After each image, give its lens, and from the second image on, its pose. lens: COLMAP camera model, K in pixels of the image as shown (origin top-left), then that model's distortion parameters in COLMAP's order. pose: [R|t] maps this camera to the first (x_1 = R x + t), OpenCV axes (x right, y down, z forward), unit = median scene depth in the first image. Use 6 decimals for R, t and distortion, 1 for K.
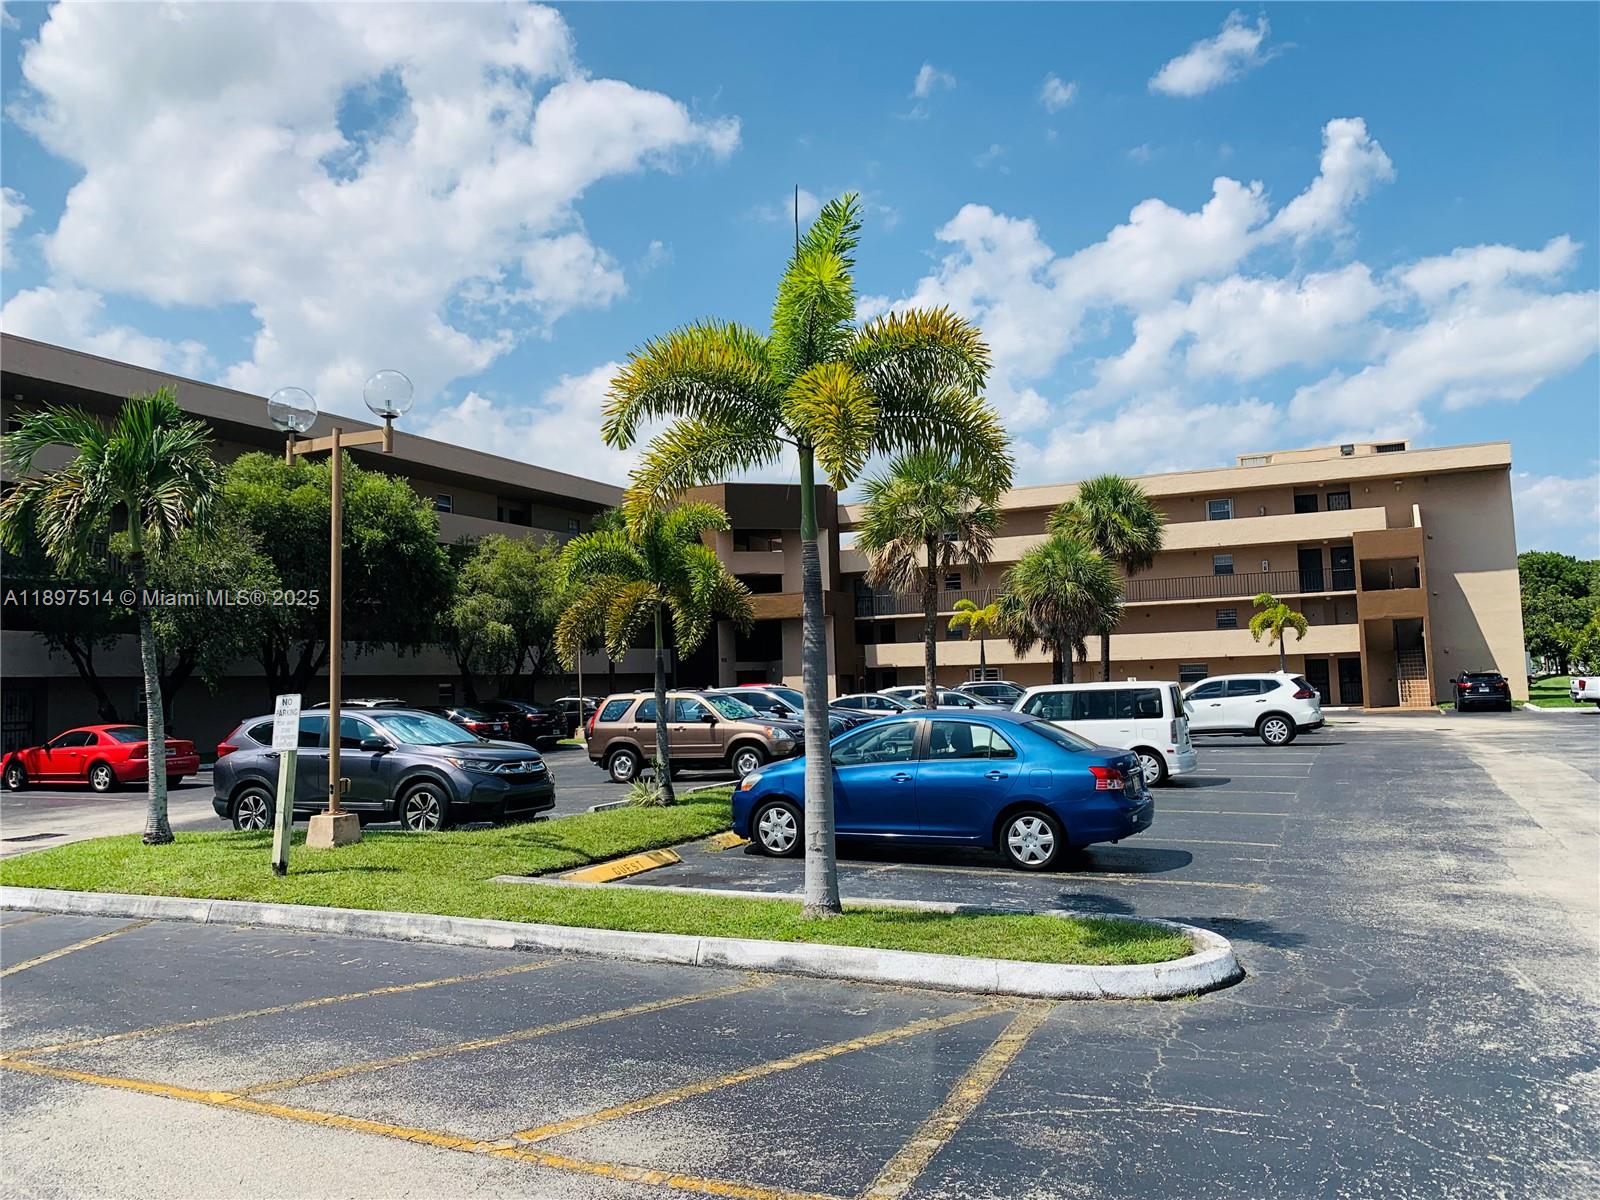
lens RADIAL K [[1253.8, 0, 800.0], [0, 1253.8, 600.0], [0, 0, 1]] dist [0.004344, -0.002099]
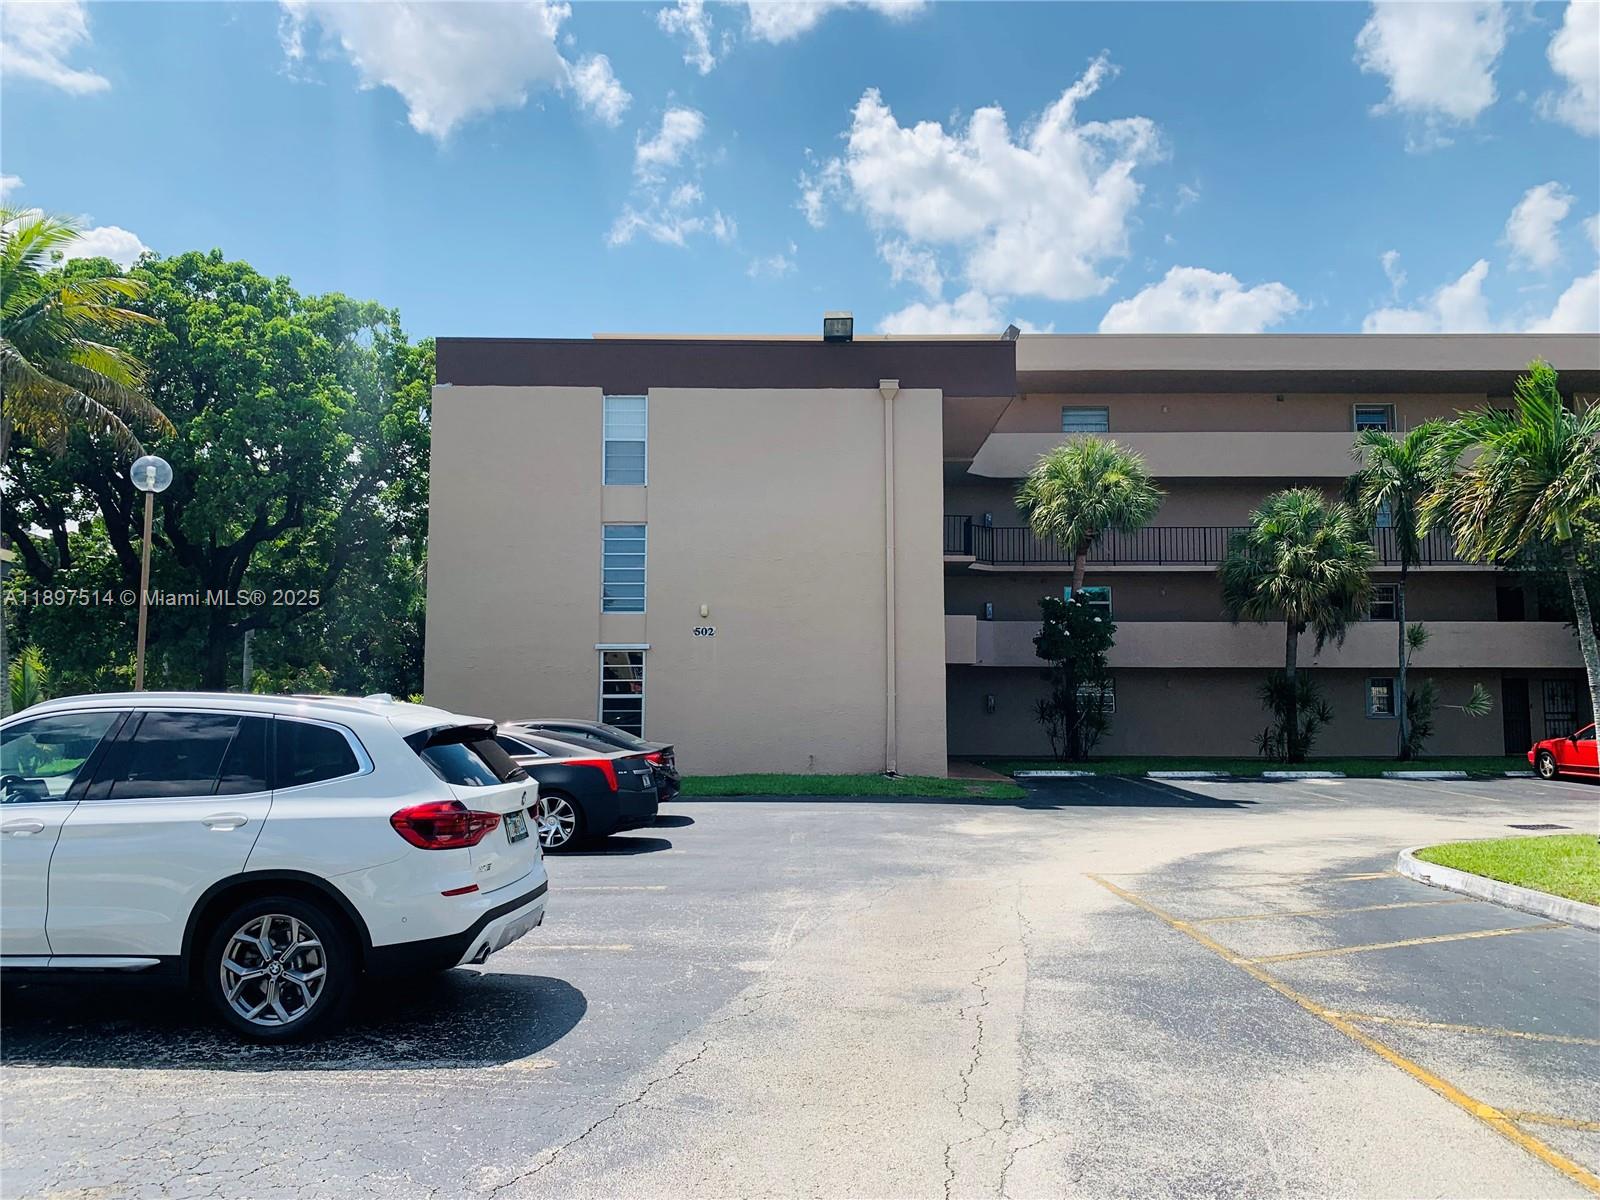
lens RADIAL K [[1253.8, 0, 800.0], [0, 1253.8, 600.0], [0, 0, 1]] dist [0.004344, -0.002099]
pose [[0.423948, -0.041476, -0.904736, 0.164936], [0.048467, 0.998558, -0.023067, 0.004490], [0.904389, -0.034071, 0.425347, 0.116325]]
